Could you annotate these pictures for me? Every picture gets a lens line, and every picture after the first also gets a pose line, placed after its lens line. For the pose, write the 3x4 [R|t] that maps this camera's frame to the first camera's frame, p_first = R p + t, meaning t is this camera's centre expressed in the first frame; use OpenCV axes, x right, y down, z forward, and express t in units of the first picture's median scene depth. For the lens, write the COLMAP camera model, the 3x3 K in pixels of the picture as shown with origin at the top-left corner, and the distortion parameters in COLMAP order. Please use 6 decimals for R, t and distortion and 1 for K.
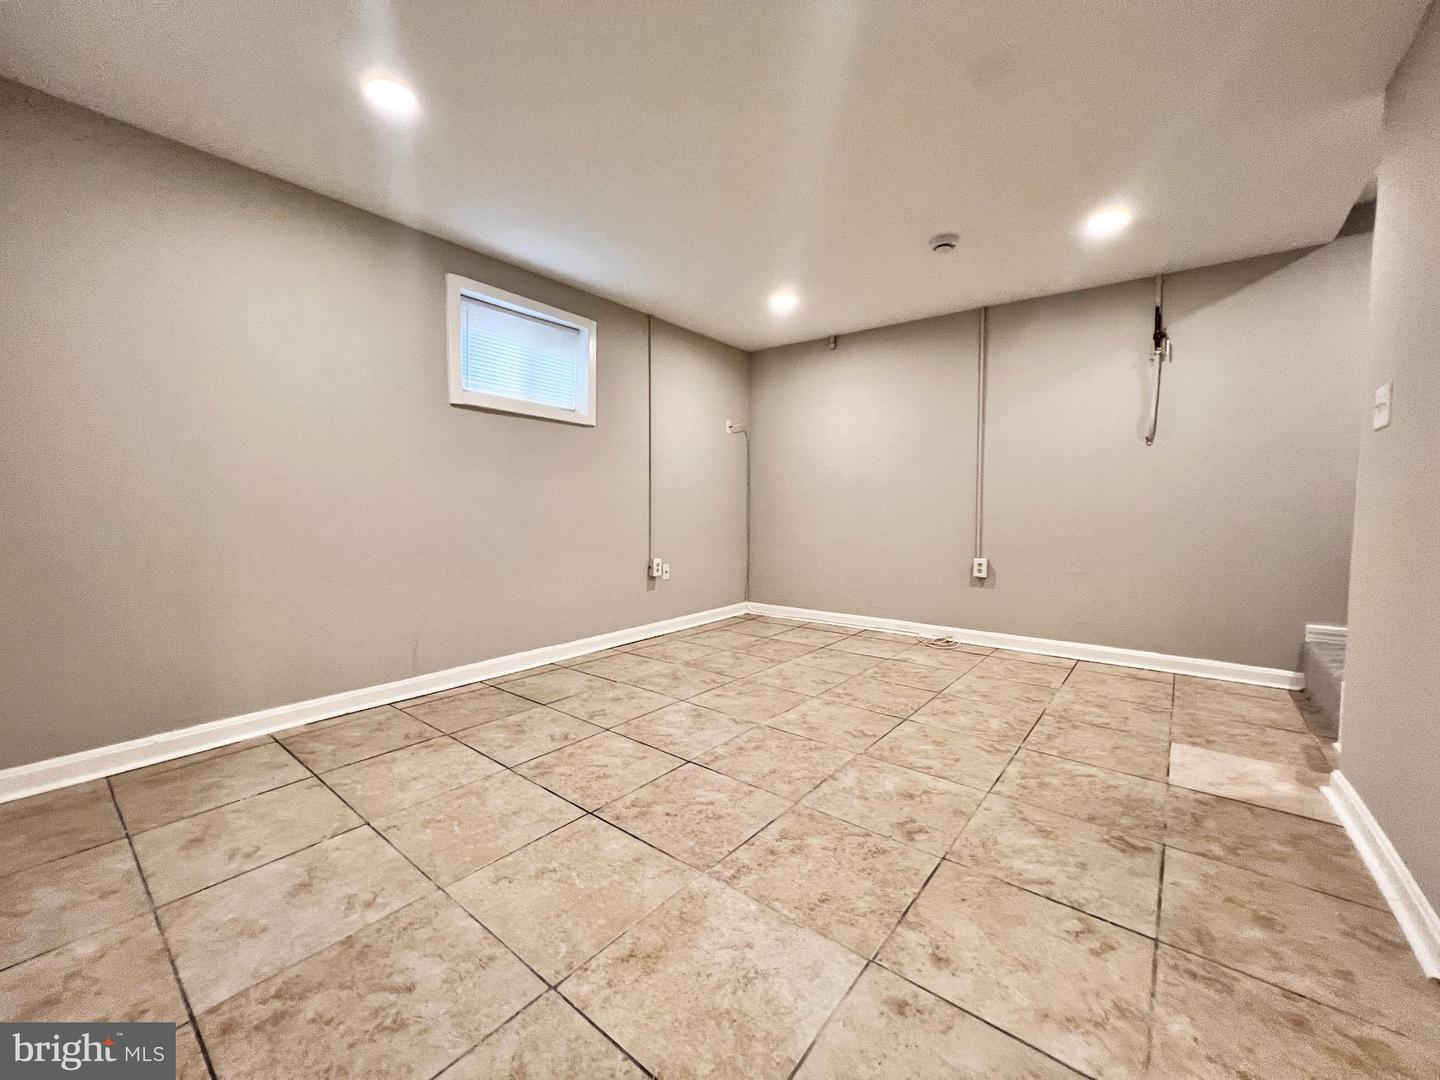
lens RADIAL K [[579.1, 0, 717.3], [0, 579.1, 534.2], [0, 0, 1]] dist [-0.002138, 0.000540]
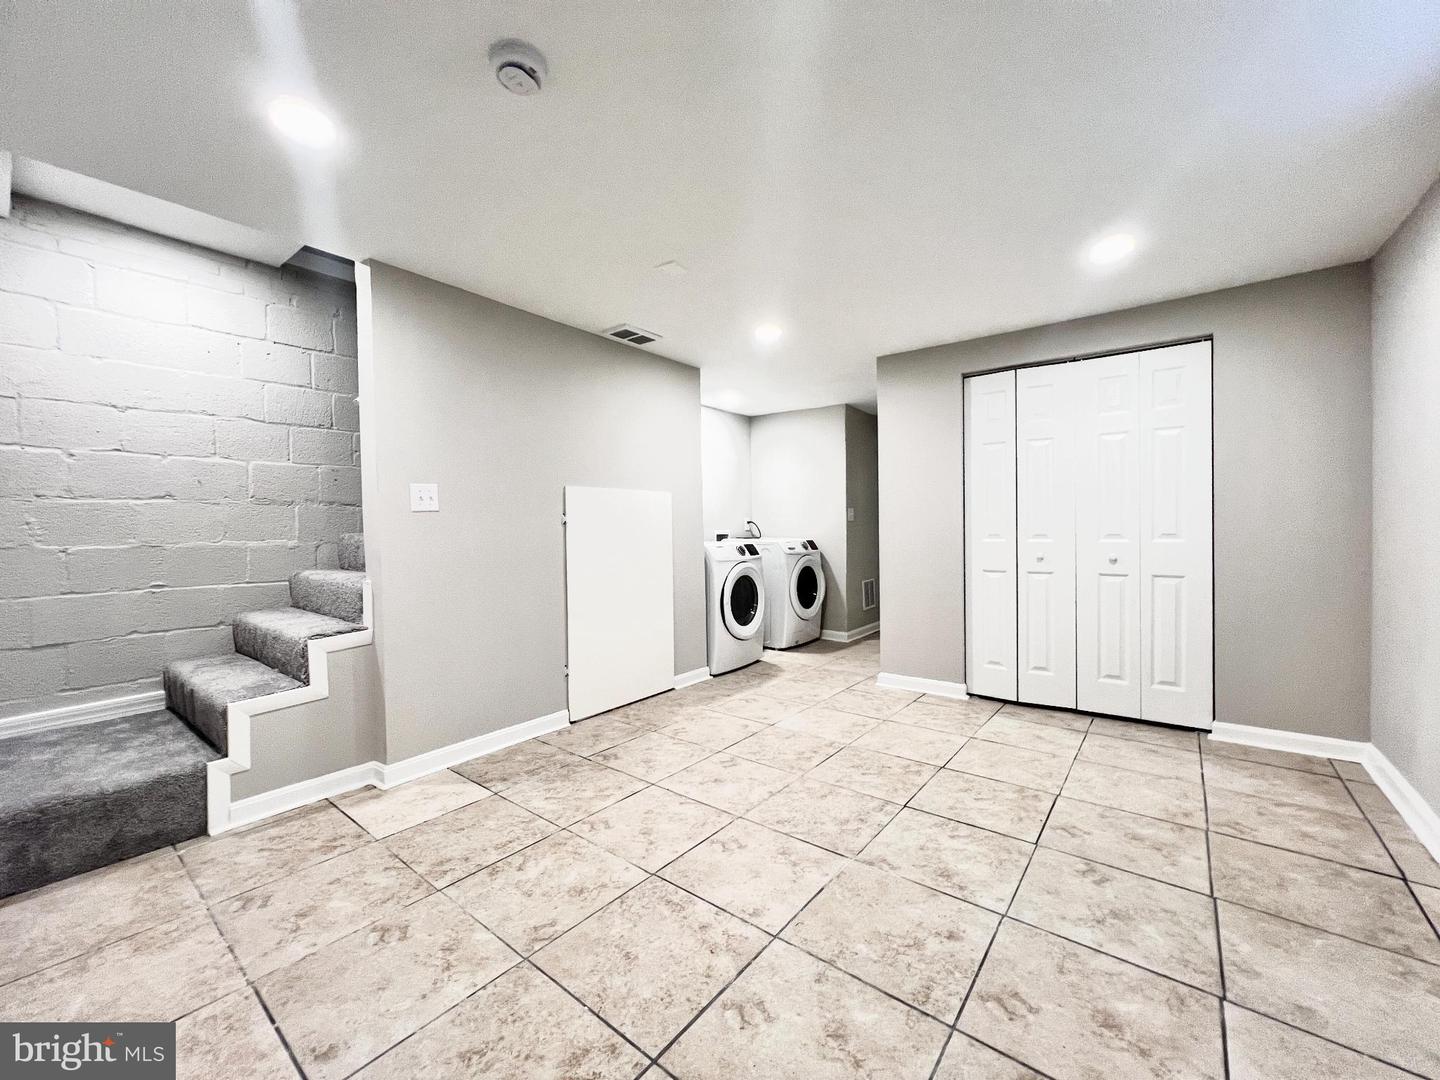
lens RADIAL K [[579.1, 0, 717.3], [0, 579.1, 534.2], [0, 0, 1]] dist [-0.002138, 0.000540]
pose [[-0.999972, 0.005034, -0.005622, 0.309961], [0.004646, 0.997746, 0.066941, -0.182555], [0.005947, 0.066913, -0.997741, 2.105802]]
